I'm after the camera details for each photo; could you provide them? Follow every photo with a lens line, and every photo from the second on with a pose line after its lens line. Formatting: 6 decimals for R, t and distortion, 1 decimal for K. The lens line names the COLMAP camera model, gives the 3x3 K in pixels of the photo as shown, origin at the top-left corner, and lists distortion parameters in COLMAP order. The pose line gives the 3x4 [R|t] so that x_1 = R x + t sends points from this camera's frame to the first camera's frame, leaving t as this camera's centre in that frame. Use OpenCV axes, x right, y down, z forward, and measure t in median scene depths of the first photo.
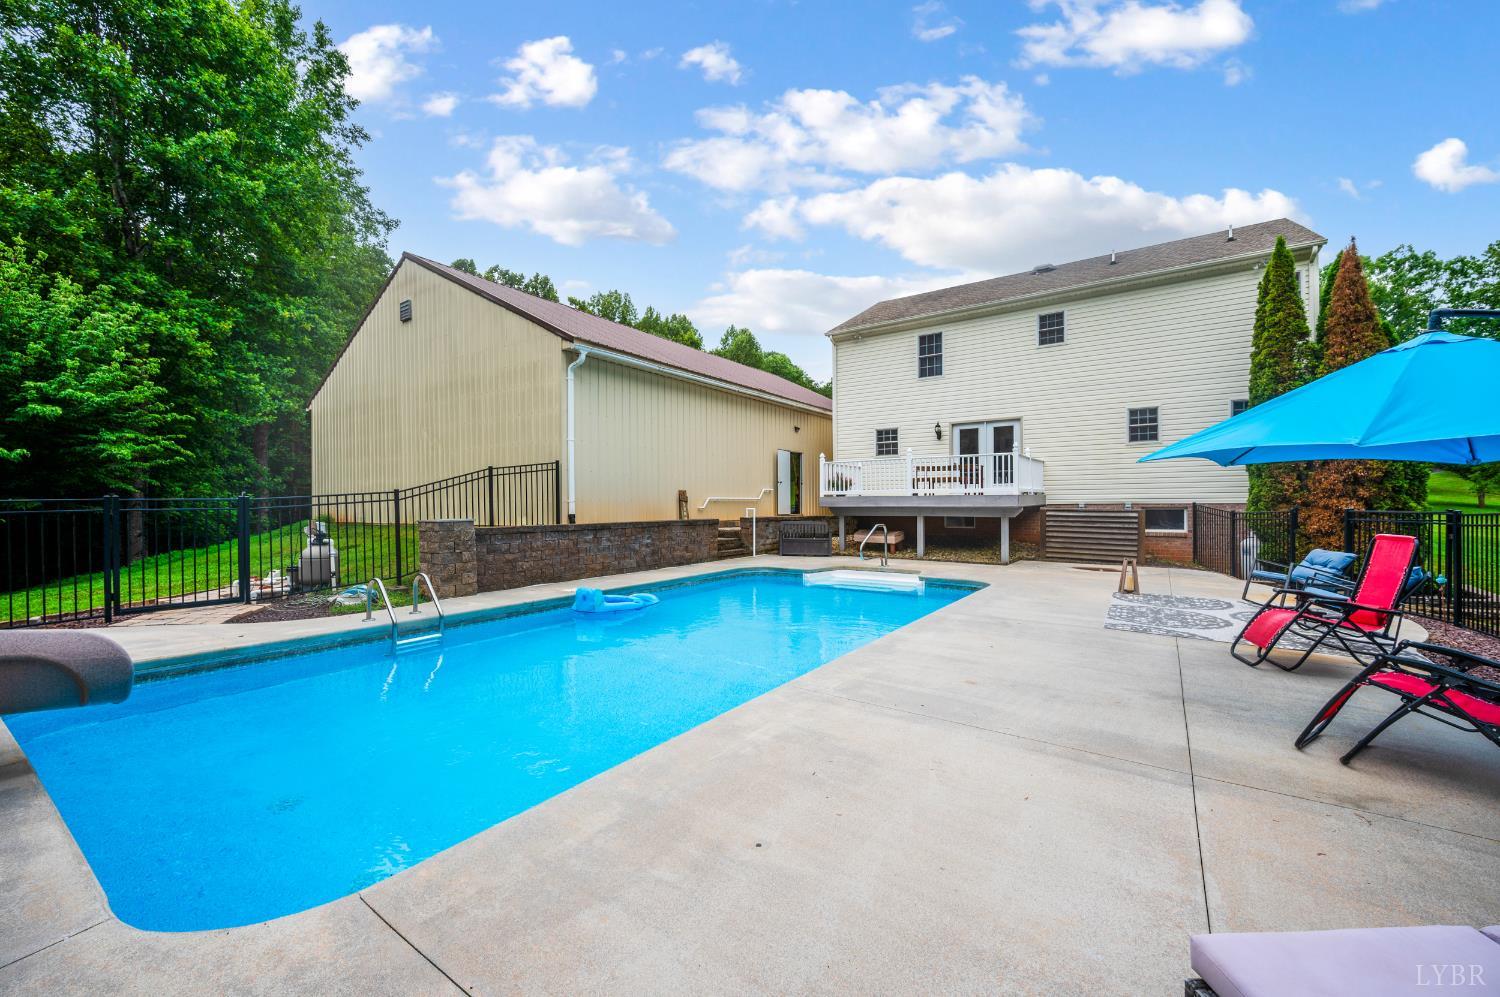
lens RADIAL K [[589.8, 0, 754.1], [0, 589.8, 503.7], [0, 0, 1]] dist [-0.001175, -0.000090]
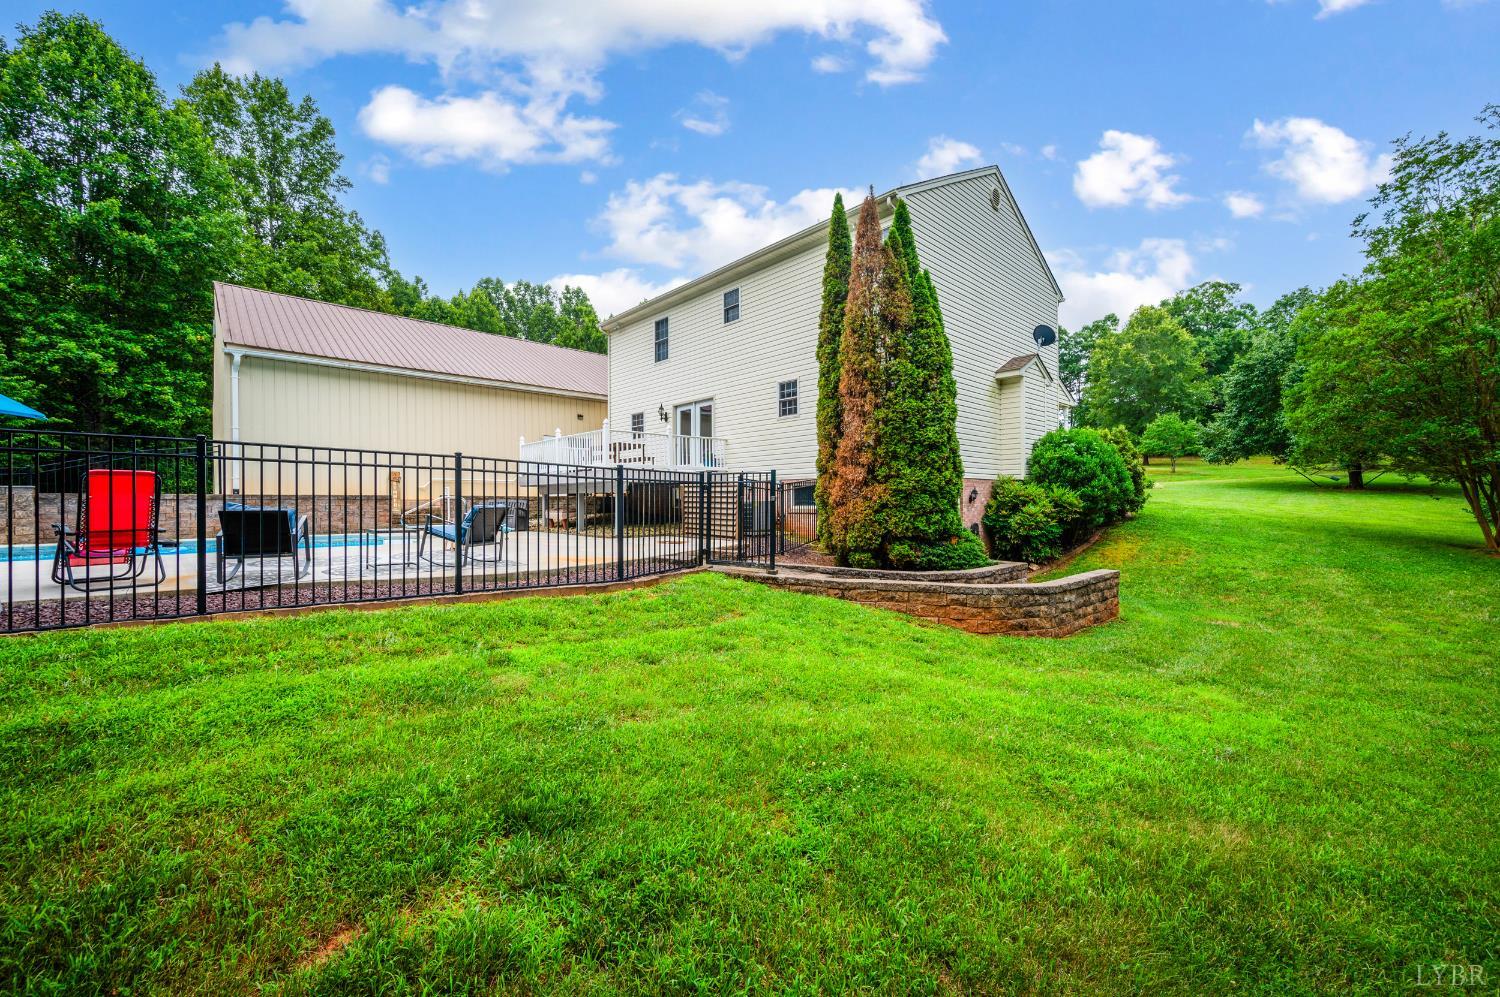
lens RADIAL K [[589.8, 0, 754.1], [0, 589.8, 503.7], [0, 0, 1]] dist [-0.001175, -0.000090]
pose [[0.973094, 0.003409, -0.230384, 0.708145], [-0.002935, 0.999993, 0.002399, 0.029724], [0.230390, -0.001658, 0.973097, 0.045973]]
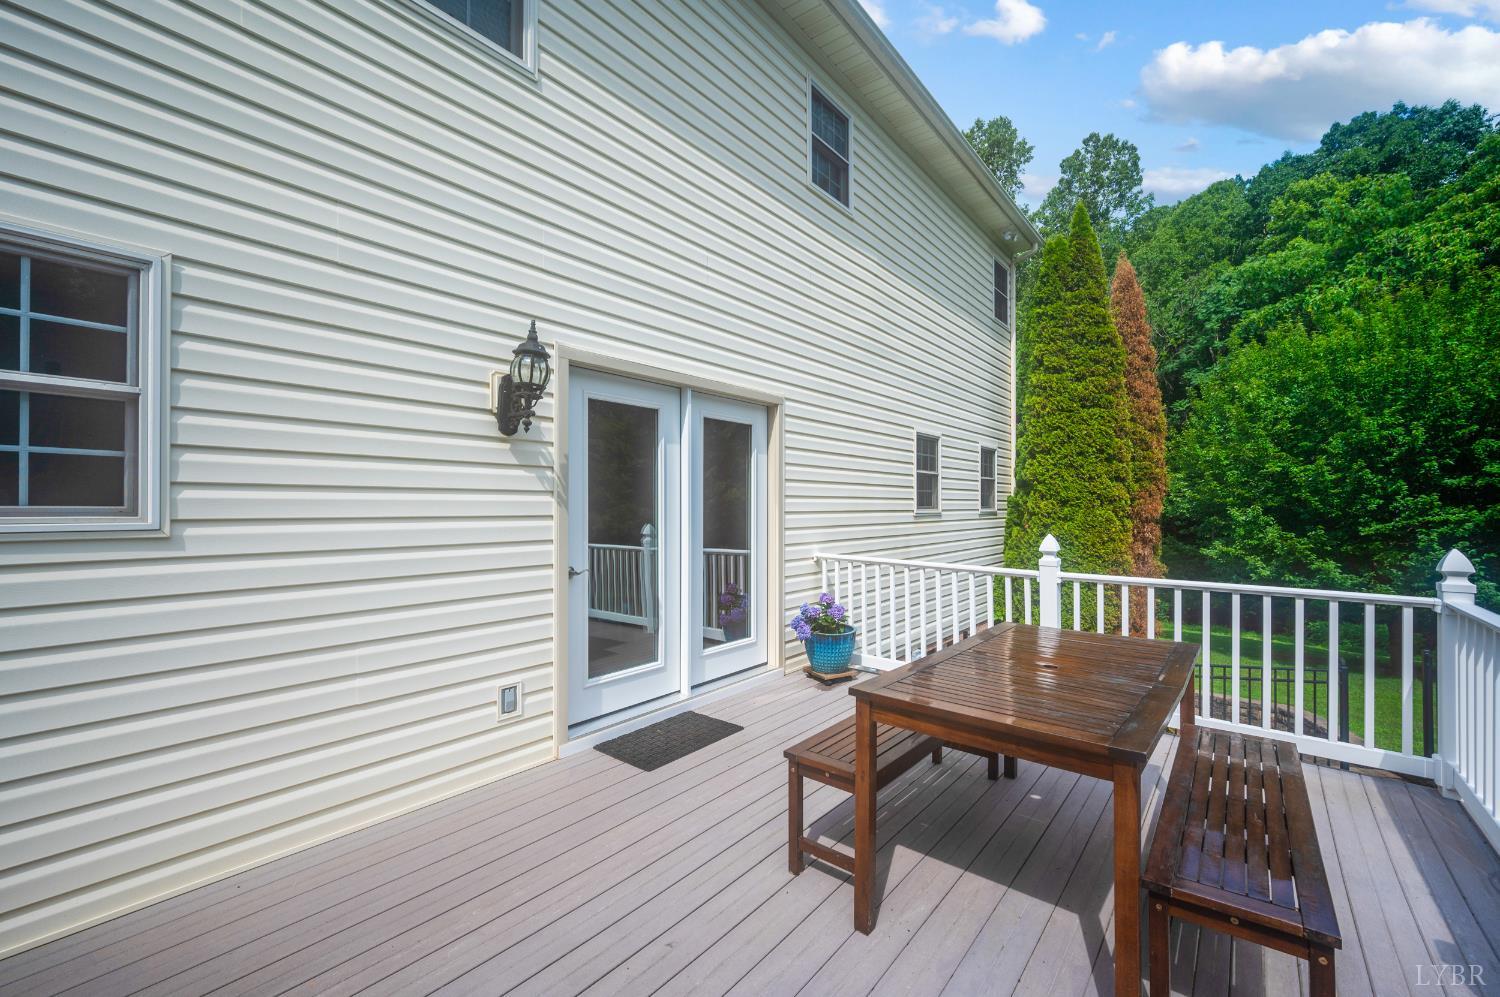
lens RADIAL K [[589.8, 0, 754.1], [0, 589.8, 503.7], [0, 0, 1]] dist [-0.001175, -0.000090]
pose [[0.100967, 0.006924, 0.994866, 0.165230], [0.003236, 0.999968, -0.007288, -0.091237], [-0.994884, 0.003955, 0.100942, 0.929744]]
